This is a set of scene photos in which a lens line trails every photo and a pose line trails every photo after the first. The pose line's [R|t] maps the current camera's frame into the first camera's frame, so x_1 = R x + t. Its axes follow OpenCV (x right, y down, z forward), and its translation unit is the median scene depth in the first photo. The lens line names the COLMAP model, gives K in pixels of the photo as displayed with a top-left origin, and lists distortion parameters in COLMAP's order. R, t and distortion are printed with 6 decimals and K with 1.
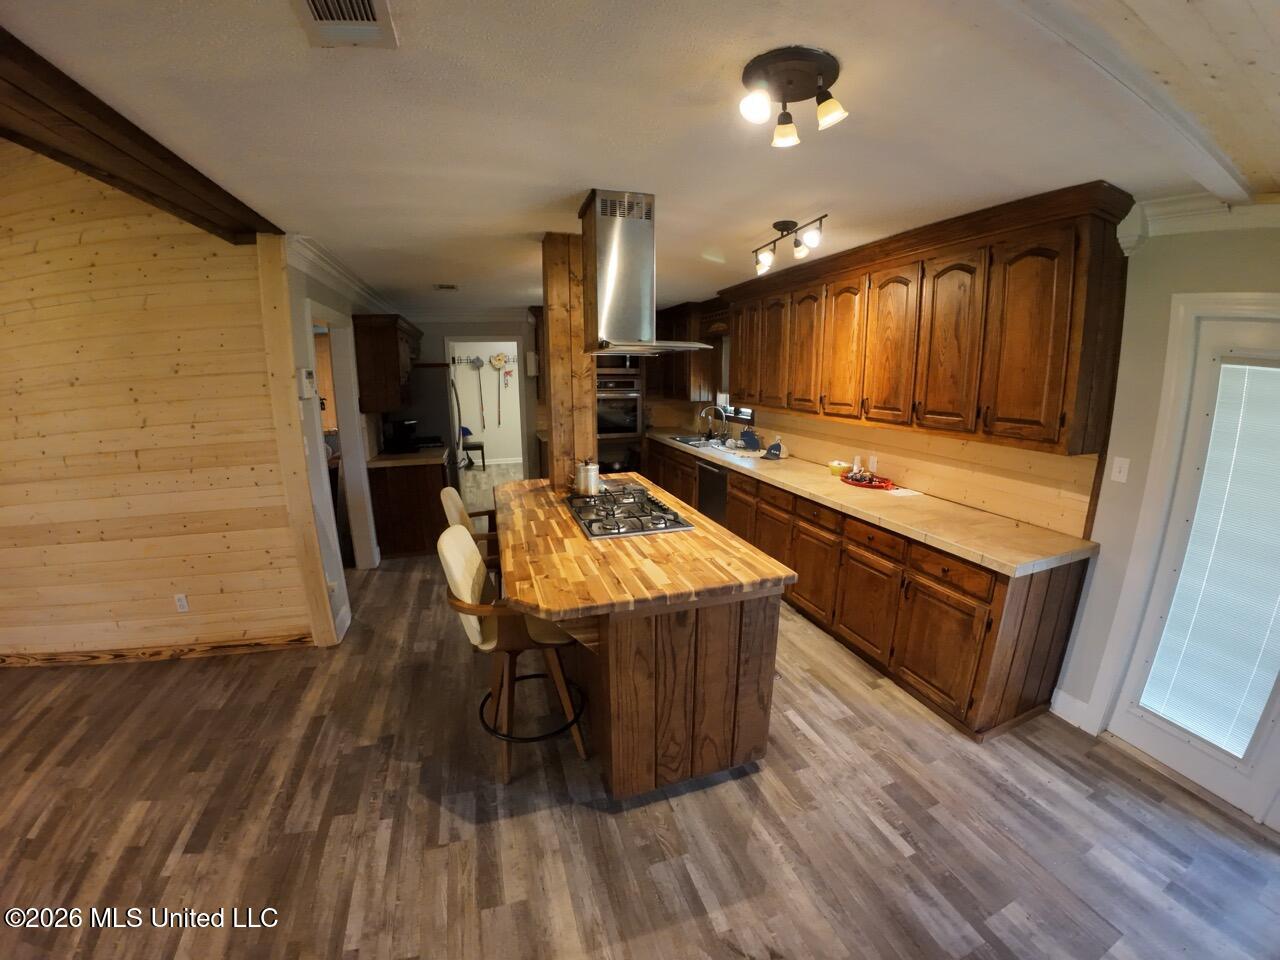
lens RADIAL K [[465.5, 0, 640.0], [0, 465.5, 480.0], [0, 0, 1]] dist [-0.103124, 0.007413]
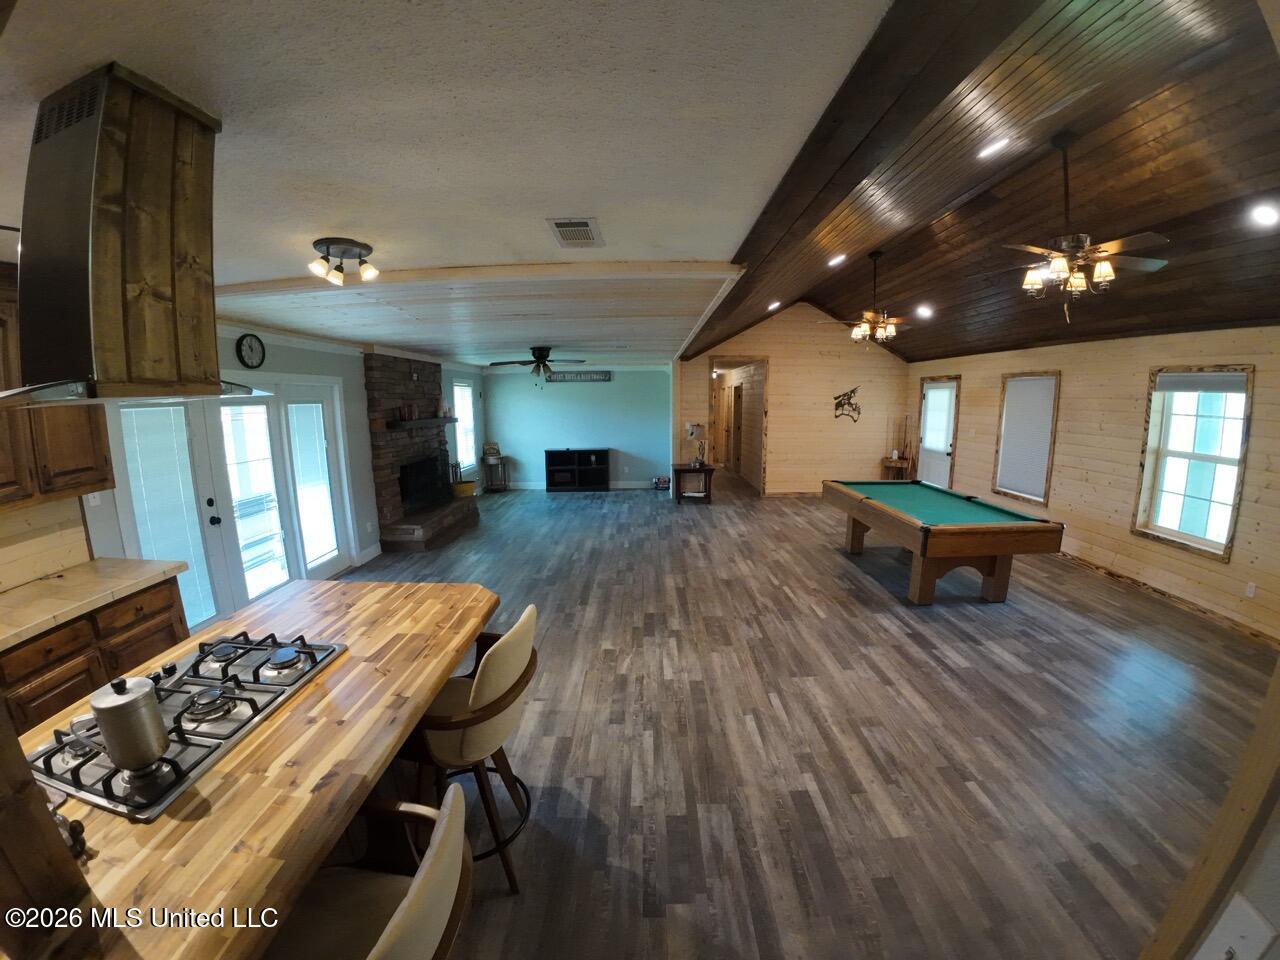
lens RADIAL K [[465.5, 0, 640.0], [0, 465.5, 480.0], [0, 0, 1]] dist [-0.103124, 0.007413]
pose [[-0.945709, -0.040034, 0.322540, -0.920169], [0.085308, 0.927016, 0.365191, -0.402764], [-0.313620, 0.372879, -0.873272, 1.633440]]
